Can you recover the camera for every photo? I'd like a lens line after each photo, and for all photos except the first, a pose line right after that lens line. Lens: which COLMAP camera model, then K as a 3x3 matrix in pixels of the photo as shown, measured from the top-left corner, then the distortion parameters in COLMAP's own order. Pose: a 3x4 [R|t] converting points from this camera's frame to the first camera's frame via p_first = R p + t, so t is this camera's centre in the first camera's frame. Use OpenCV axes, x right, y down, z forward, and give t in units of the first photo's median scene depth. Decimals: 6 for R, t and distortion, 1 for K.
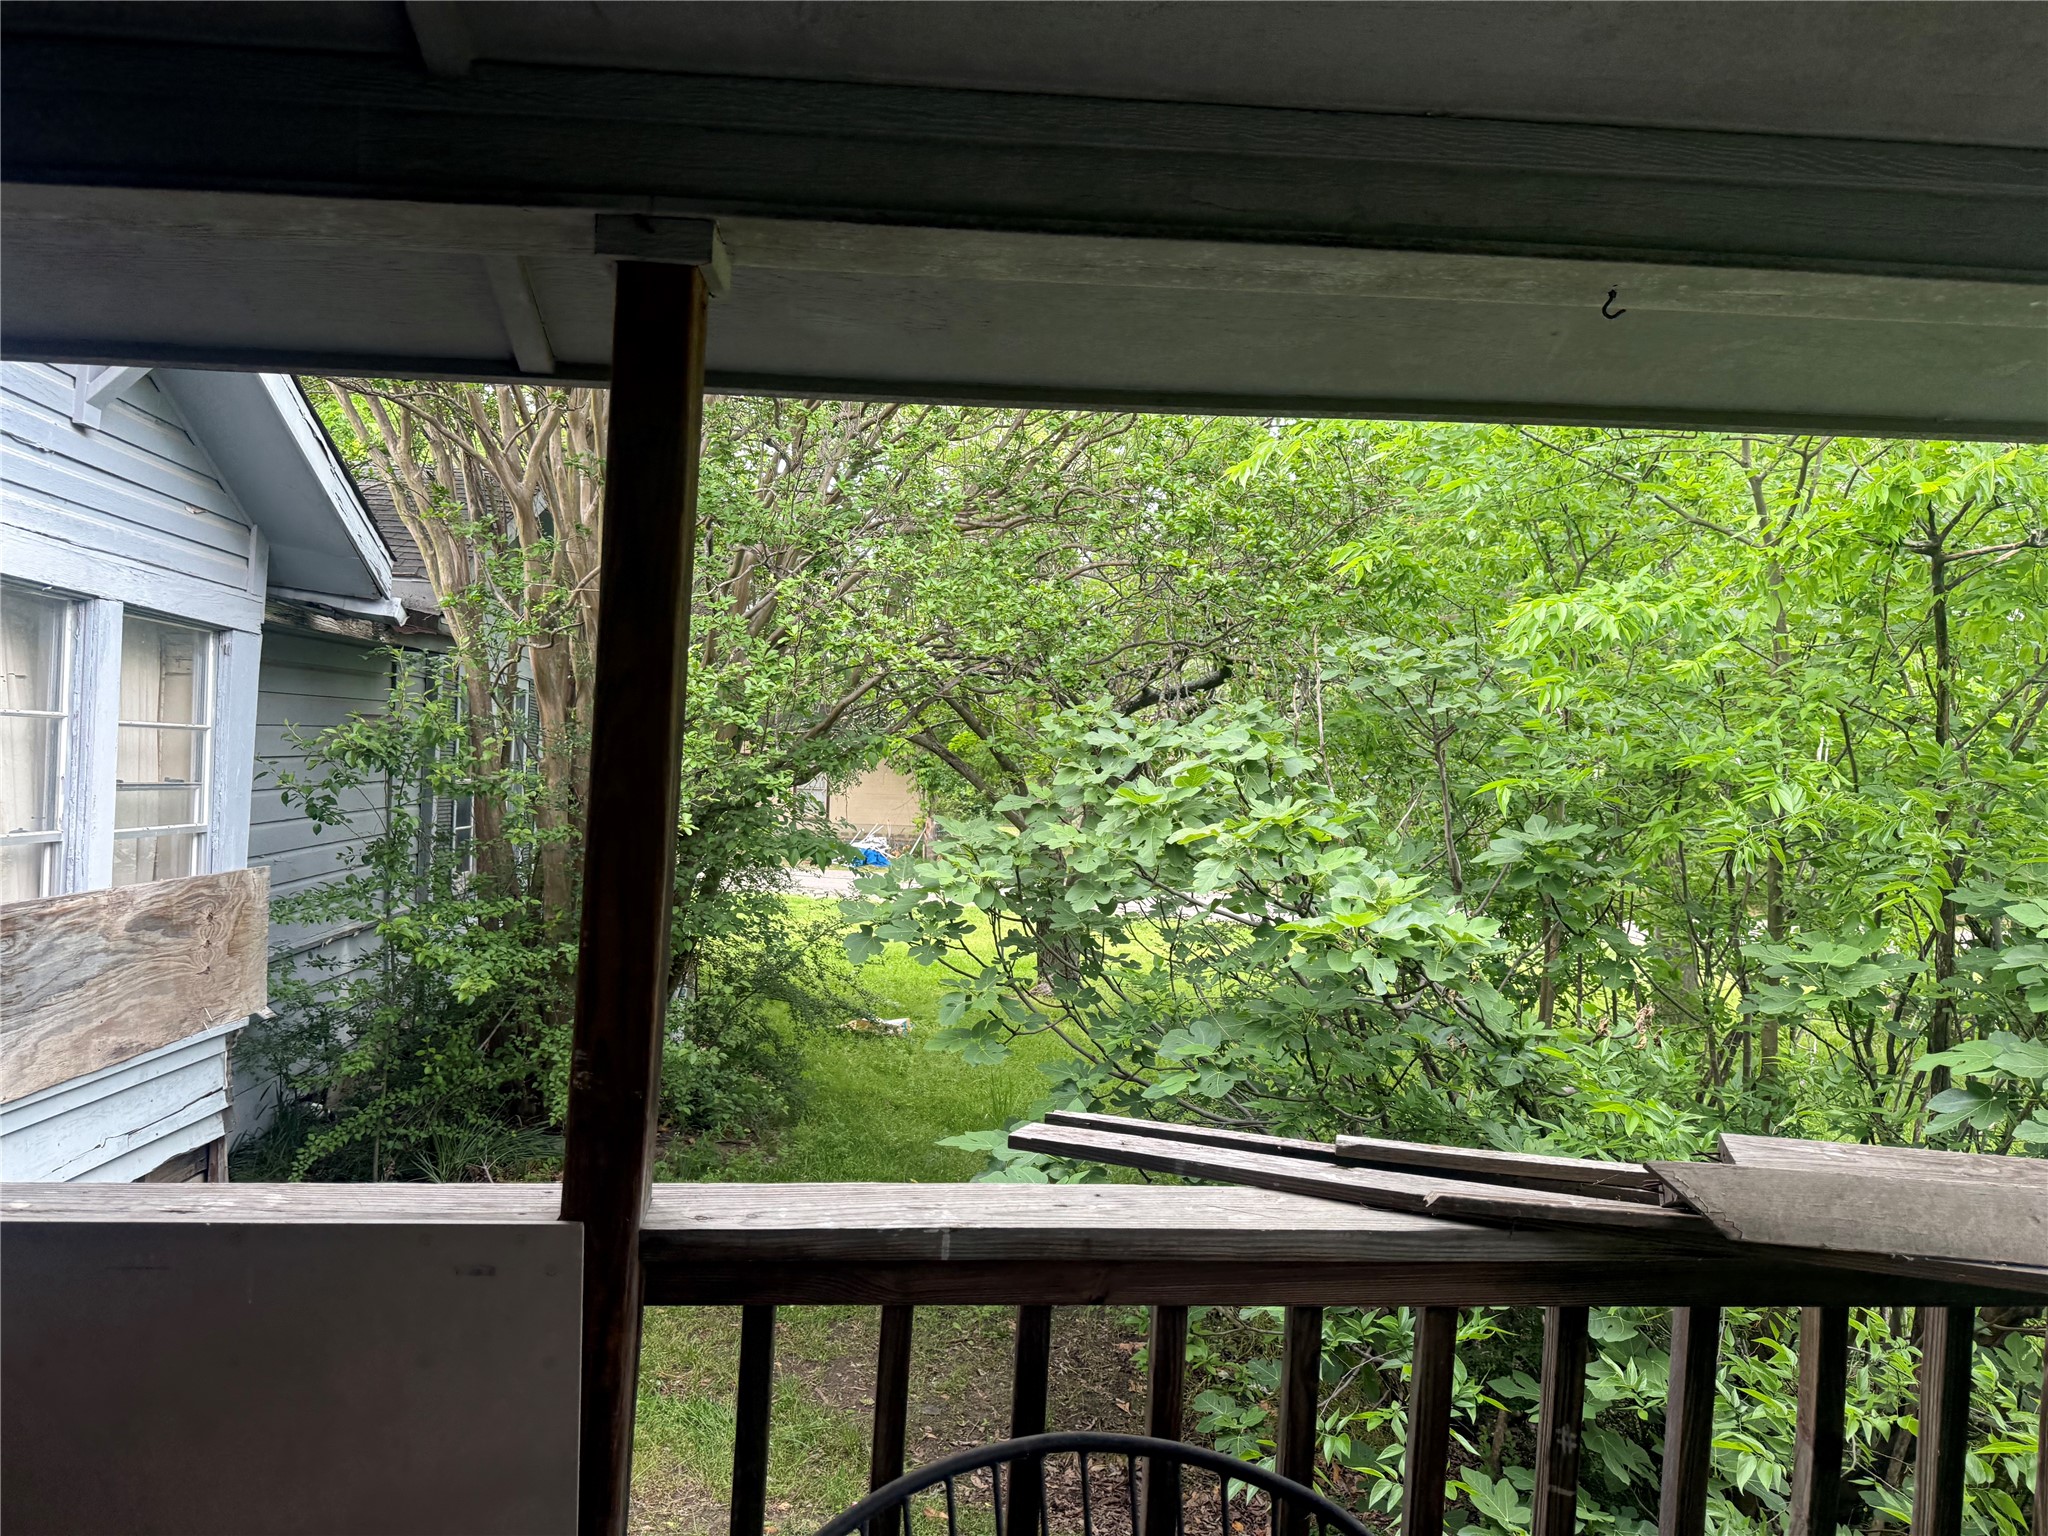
lens RADIAL K [[1434.2, 0, 1018.5], [0, 1434.2, 780.1], [0, 0, 1]] dist [0.014029, 0.000309]
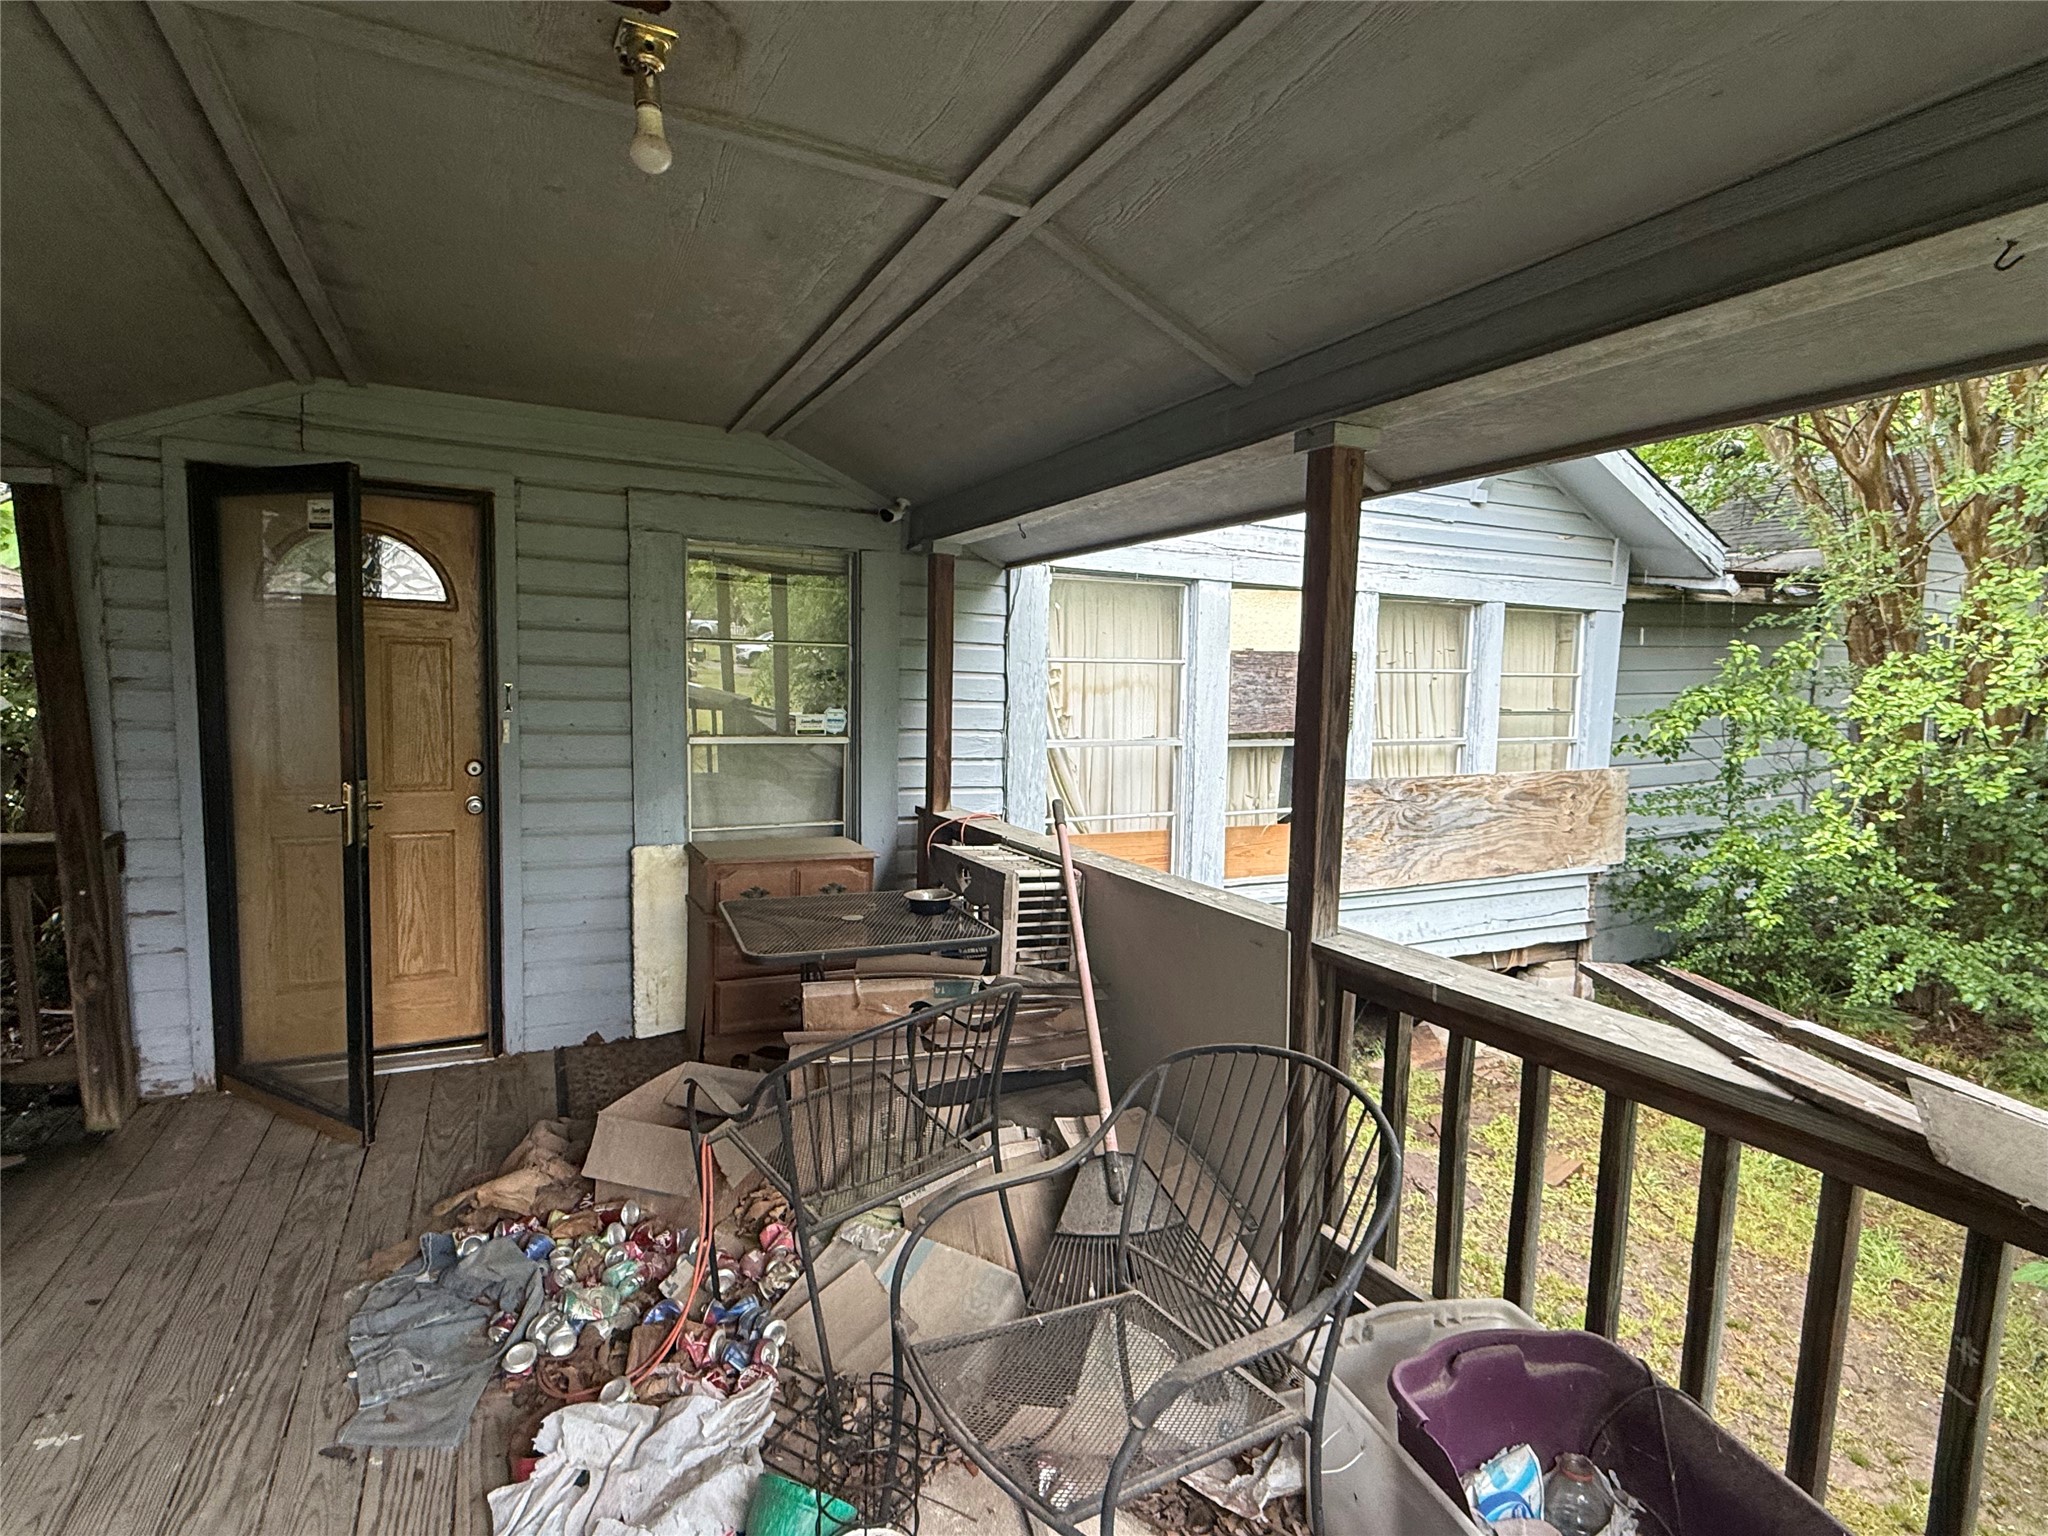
lens RADIAL K [[1017.8, 0, 1019.0], [0, 1017.8, 763.4], [0, 0, 1]] dist [-0.005670, -0.004990]
pose [[0.382557, 0.055509, -0.922263, 0.261700], [-0.003312, 0.998270, 0.058709, -0.004843], [0.923926, -0.019405, 0.382079, 0.028166]]
